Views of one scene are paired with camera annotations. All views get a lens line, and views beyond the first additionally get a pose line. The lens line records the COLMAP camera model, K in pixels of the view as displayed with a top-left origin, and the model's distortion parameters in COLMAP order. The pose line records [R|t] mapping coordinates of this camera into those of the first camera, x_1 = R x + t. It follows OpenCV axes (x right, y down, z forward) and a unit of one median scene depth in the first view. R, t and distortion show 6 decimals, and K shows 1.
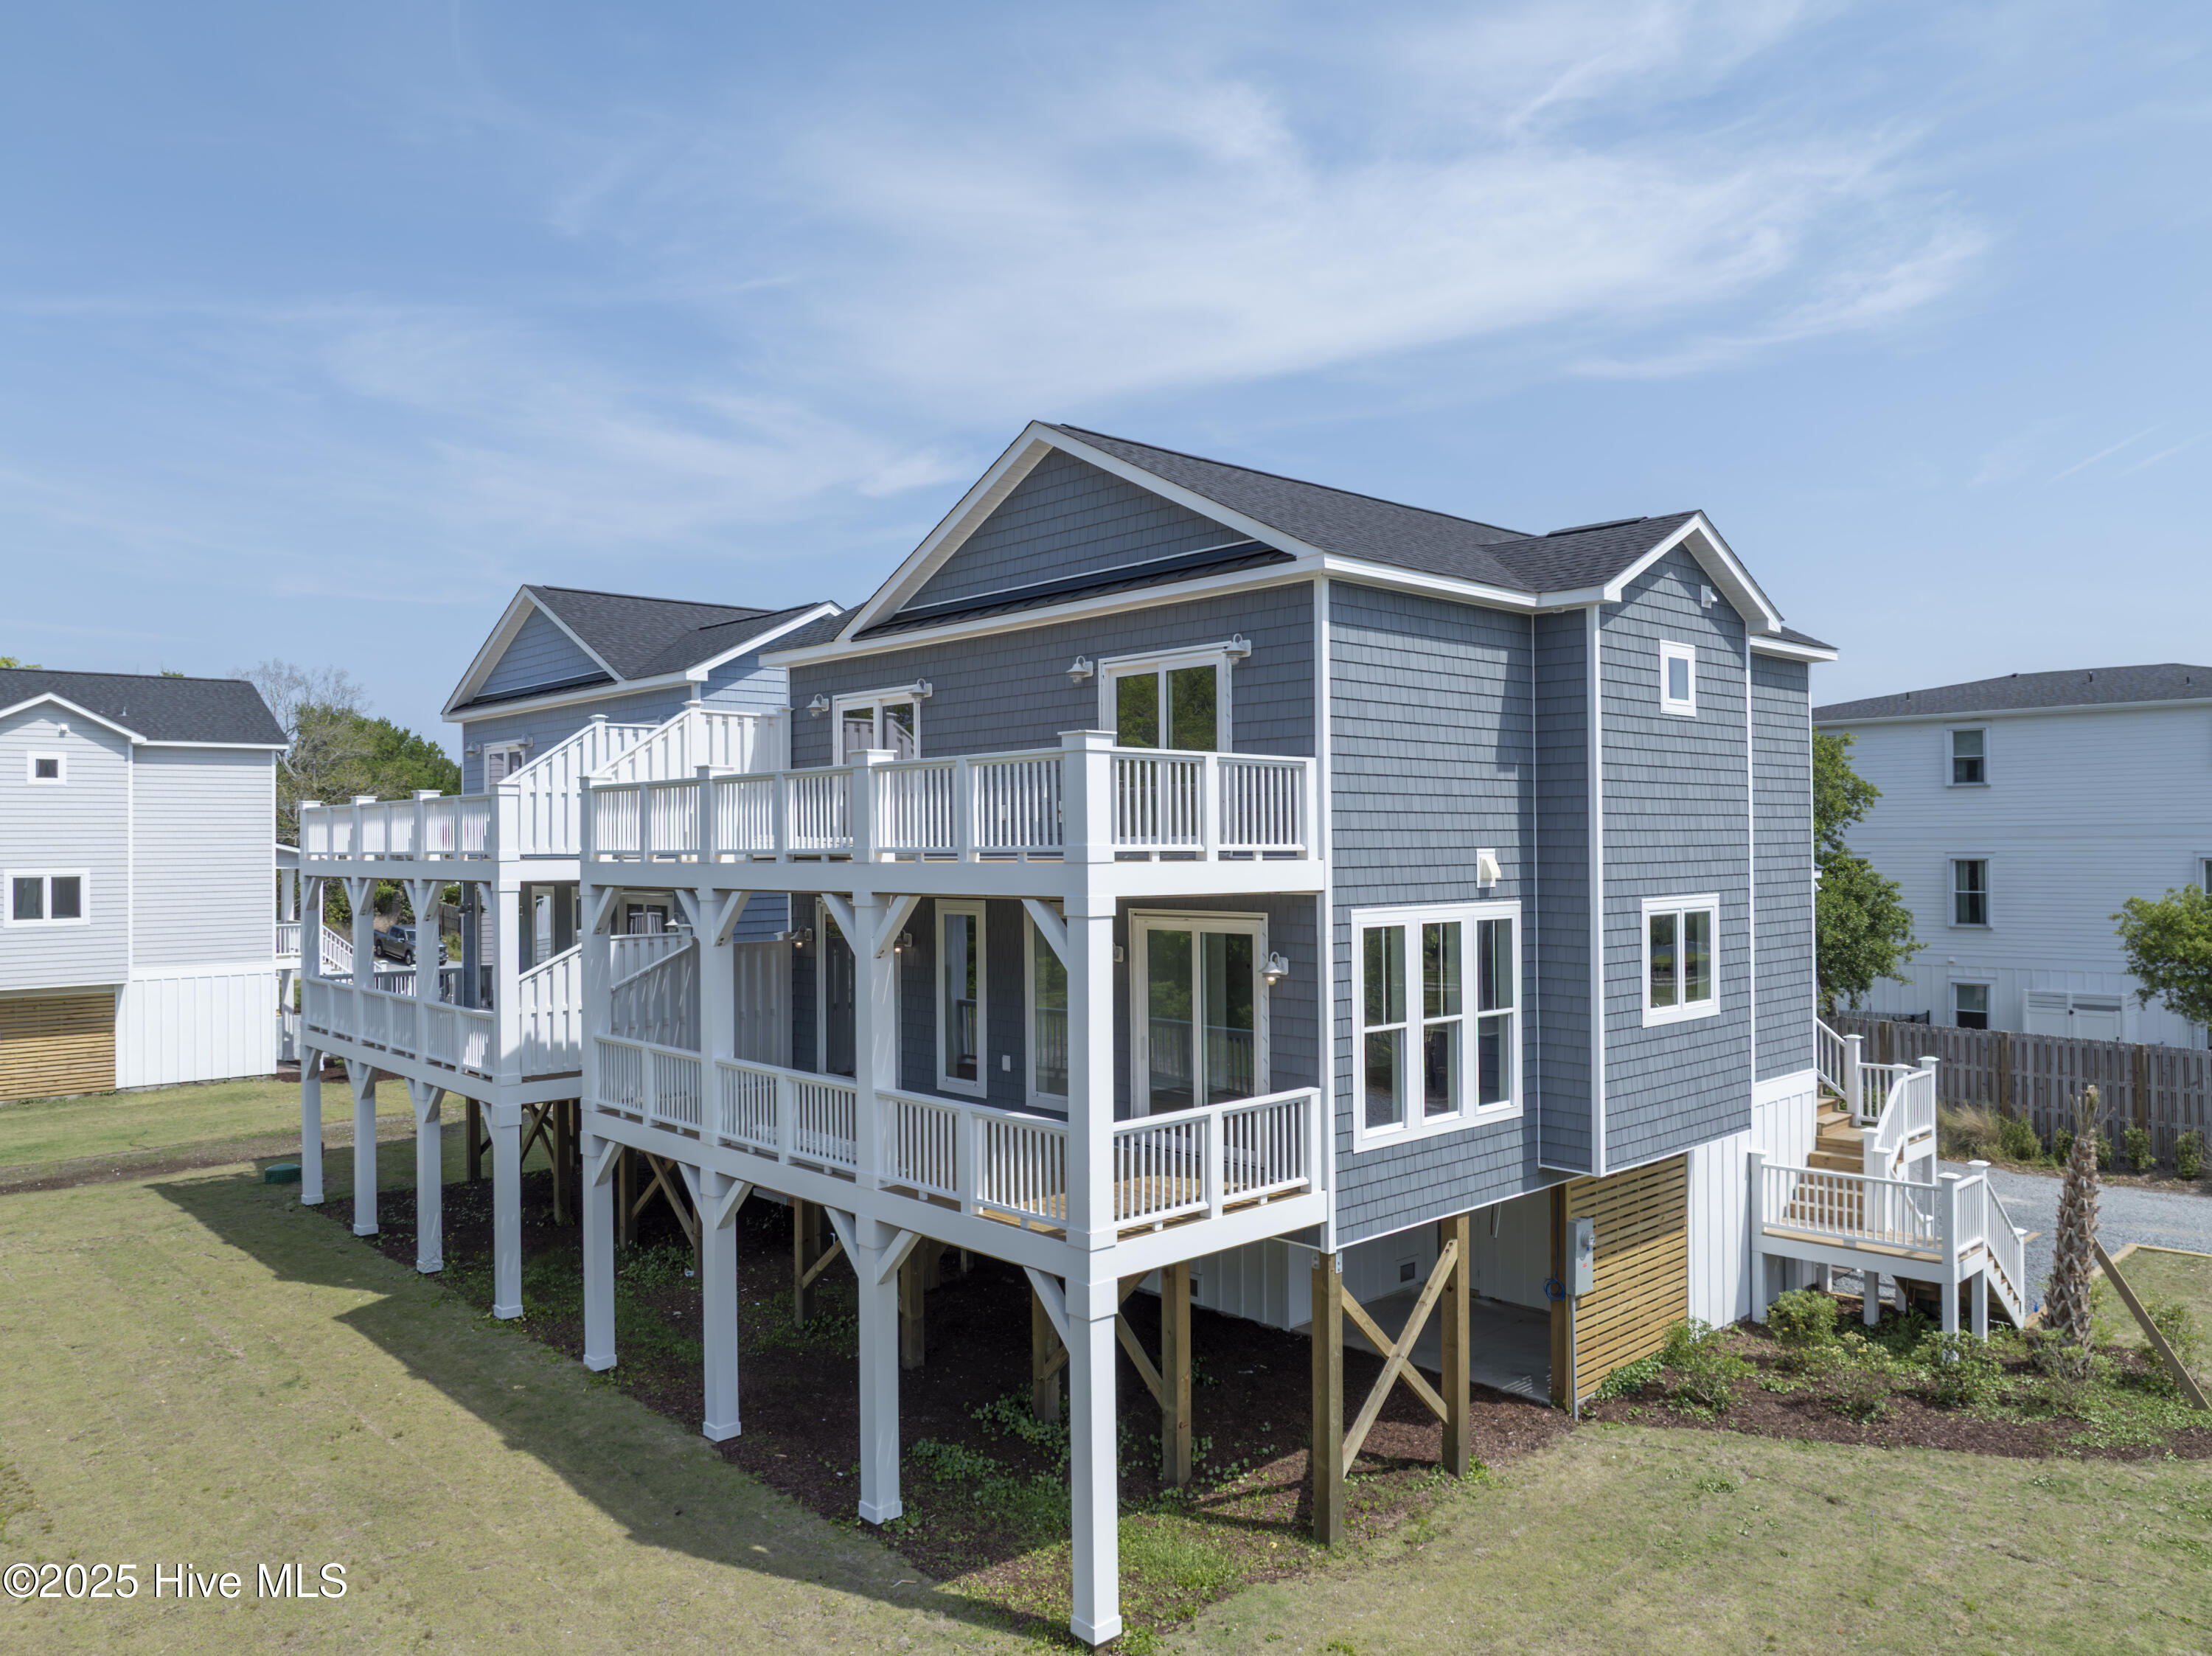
lens RADIAL K [[1578.1, 0, 1113.9], [0, 1578.1, 828.4], [0, 0, 1]] dist [-0.067750, 0.042586]
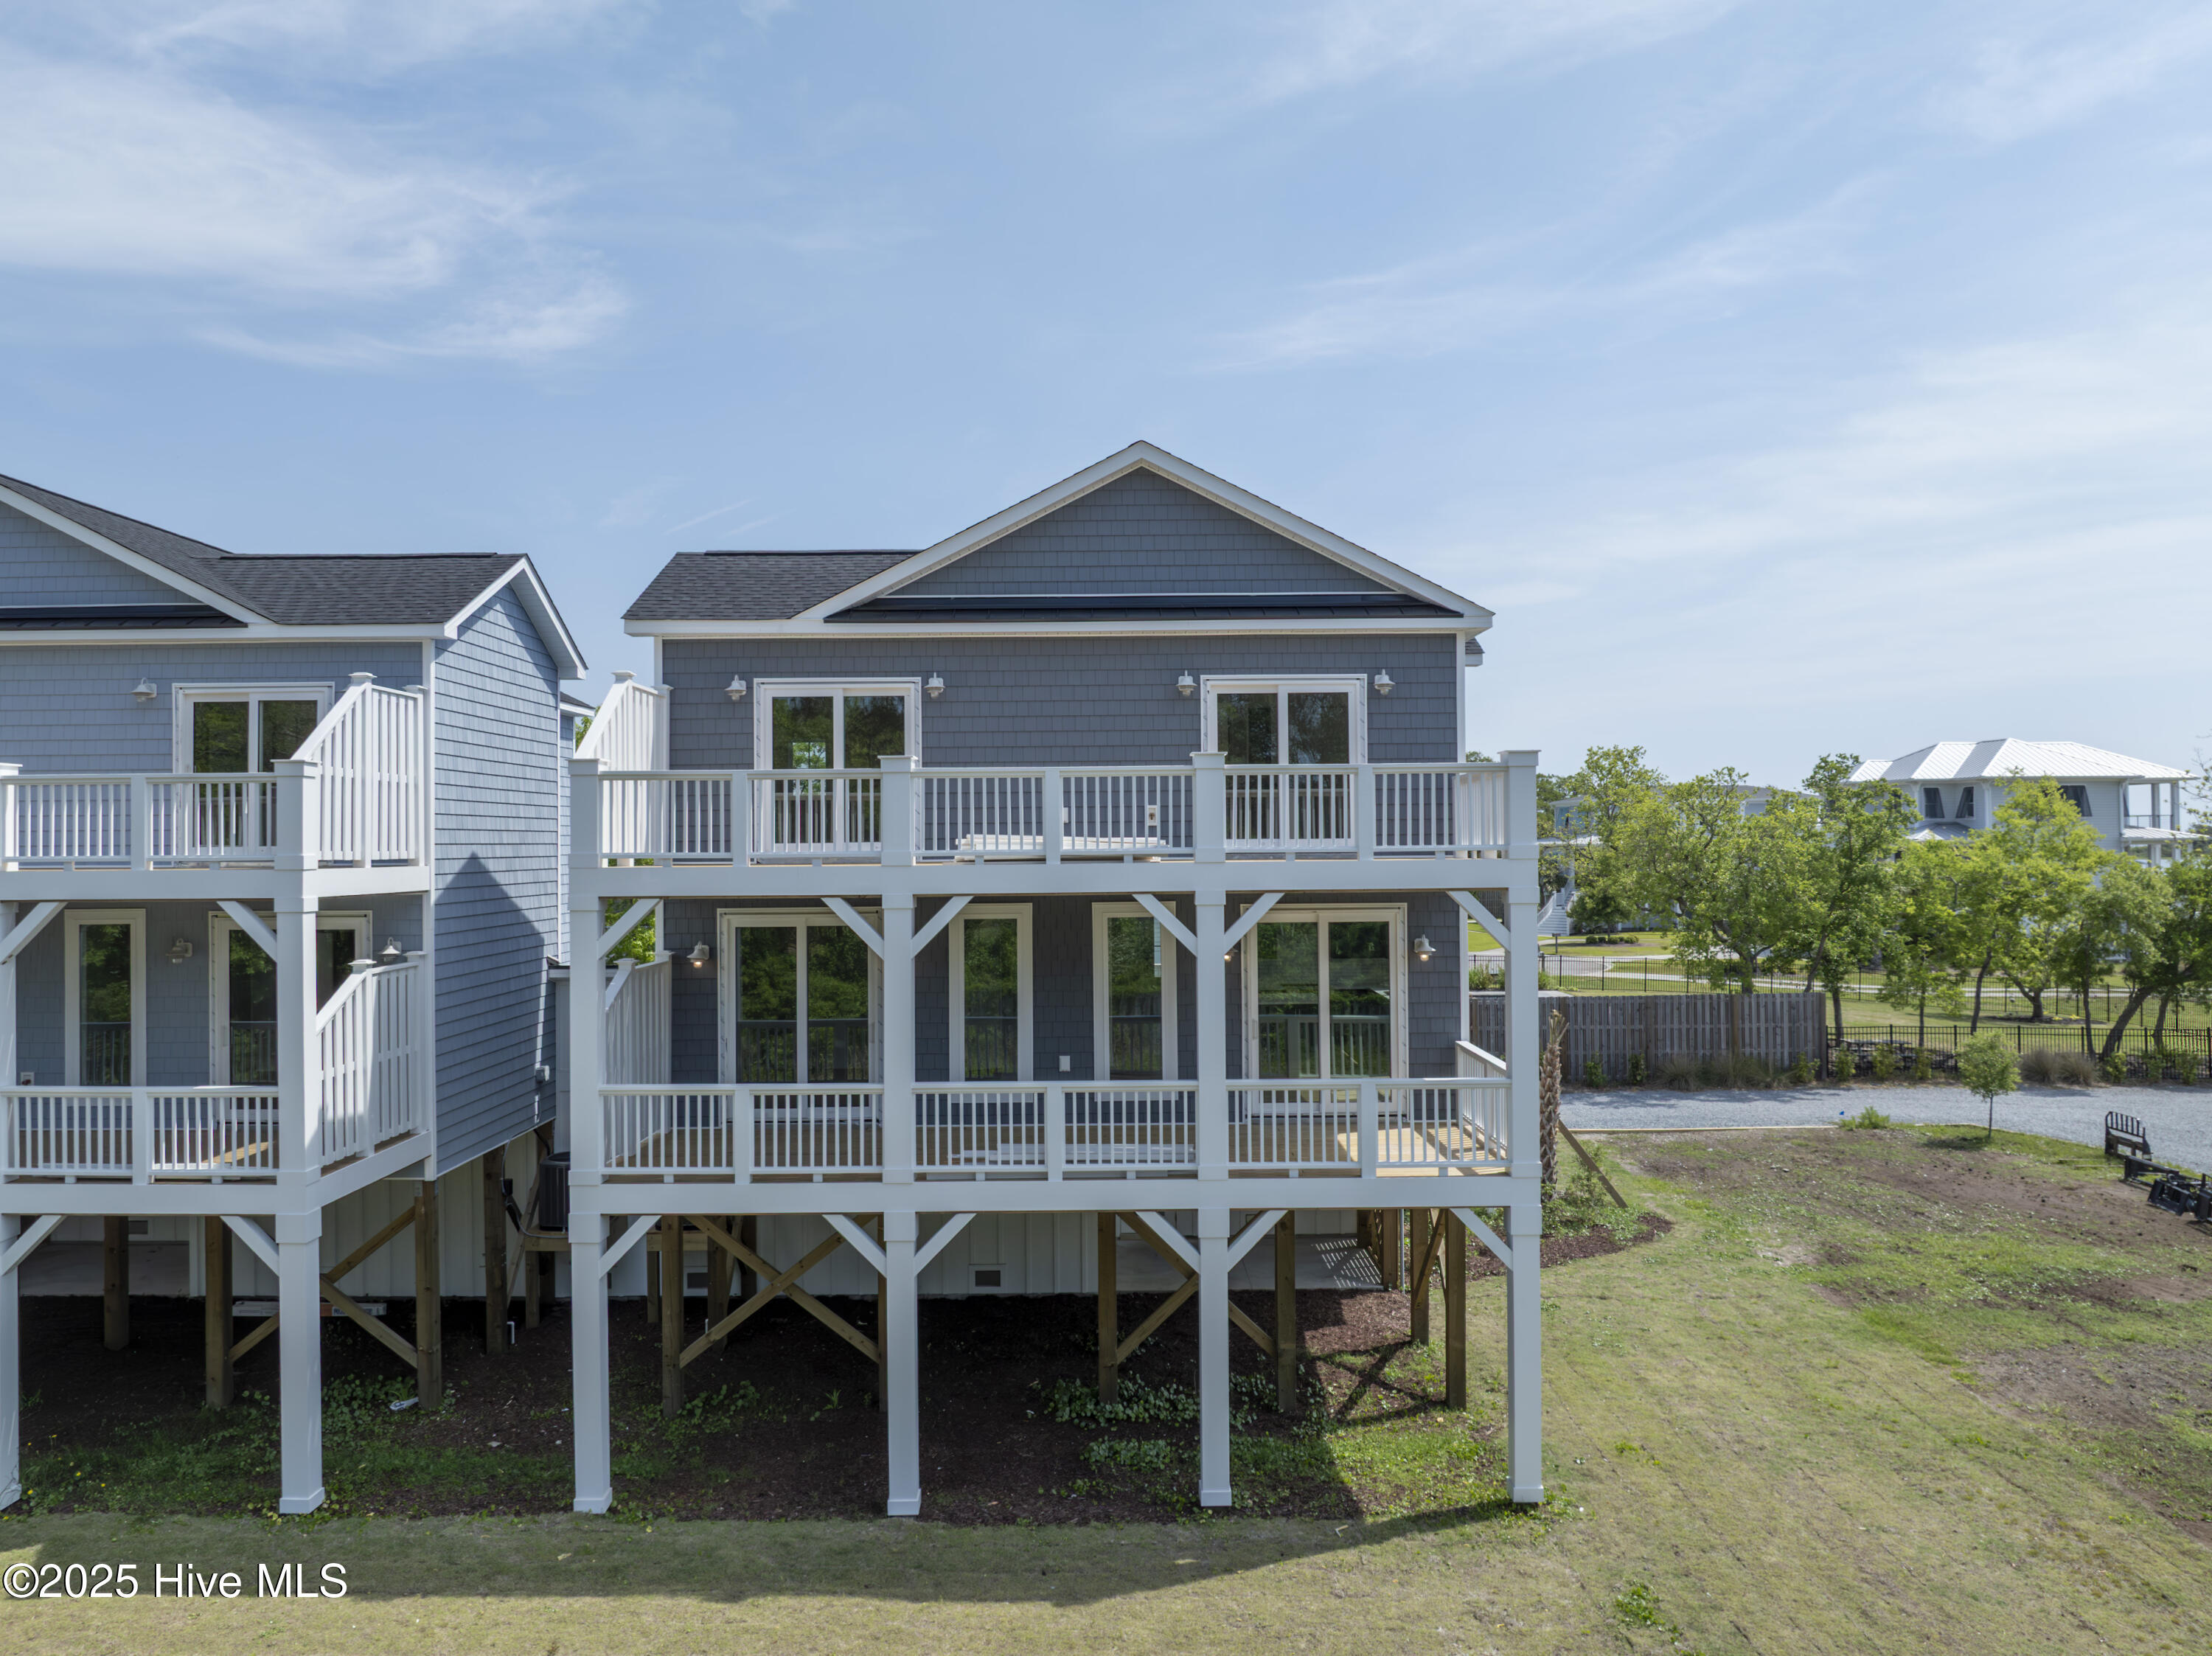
lens RADIAL K [[1578.1, 0, 1113.9], [0, 1578.1, 828.4], [0, 0, 1]] dist [-0.067750, 0.042586]
pose [[0.671676, 0.012605, 0.740738, -0.684353], [-0.005981, 0.999915, -0.011591, 0.008677], [-0.740821, 0.003355, 0.671694, 0.255987]]
